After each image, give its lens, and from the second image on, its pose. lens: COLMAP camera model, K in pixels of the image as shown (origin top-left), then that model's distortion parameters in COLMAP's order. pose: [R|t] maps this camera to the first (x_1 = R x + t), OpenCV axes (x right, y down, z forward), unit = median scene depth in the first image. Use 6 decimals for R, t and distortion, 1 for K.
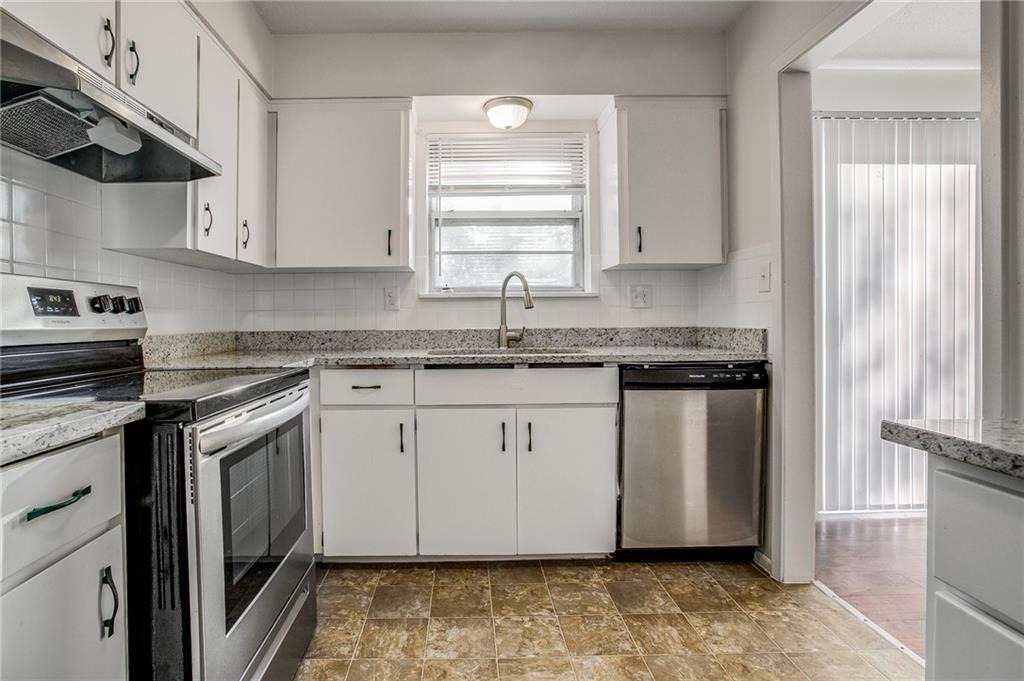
lens RADIAL K [[517.2, 0, 470.8], [0, 517.2, 335.6], [0, 0, 1]] dist [-0.045650, 0.013417]
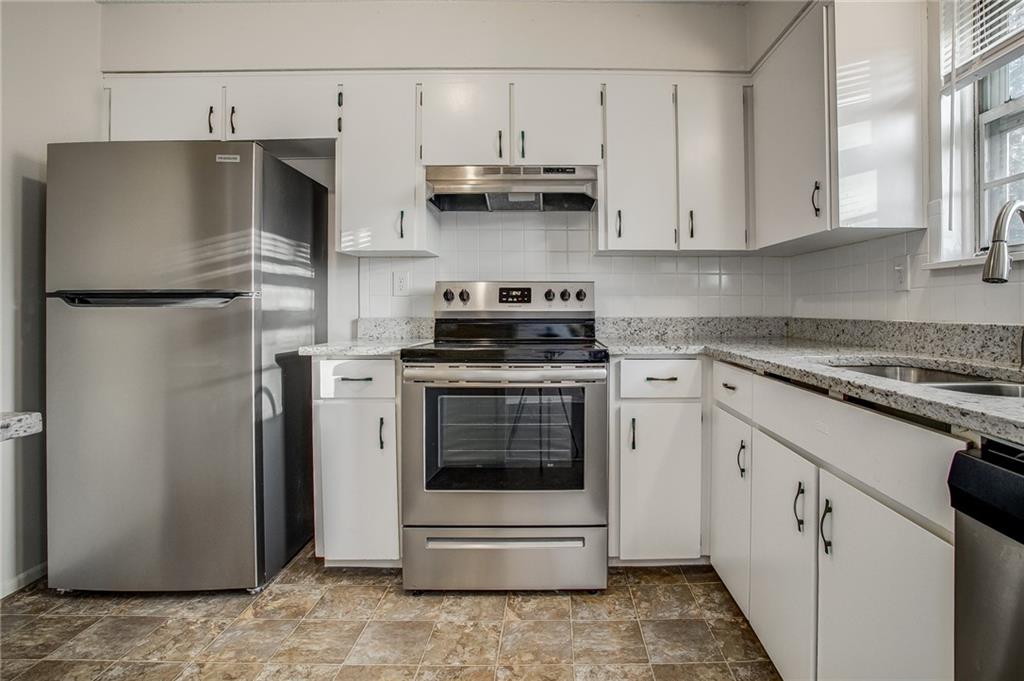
lens RADIAL K [[517.2, 0, 553.7], [0, 517.2, 319.6], [0, 0, 1]] dist [-0.045650, 0.013417]
pose [[0.002611, 0.030142, -0.999542, 0.668476], [-0.029804, 0.999104, 0.030051, -0.026386], [0.999552, 0.029712, 0.003507, 0.756254]]
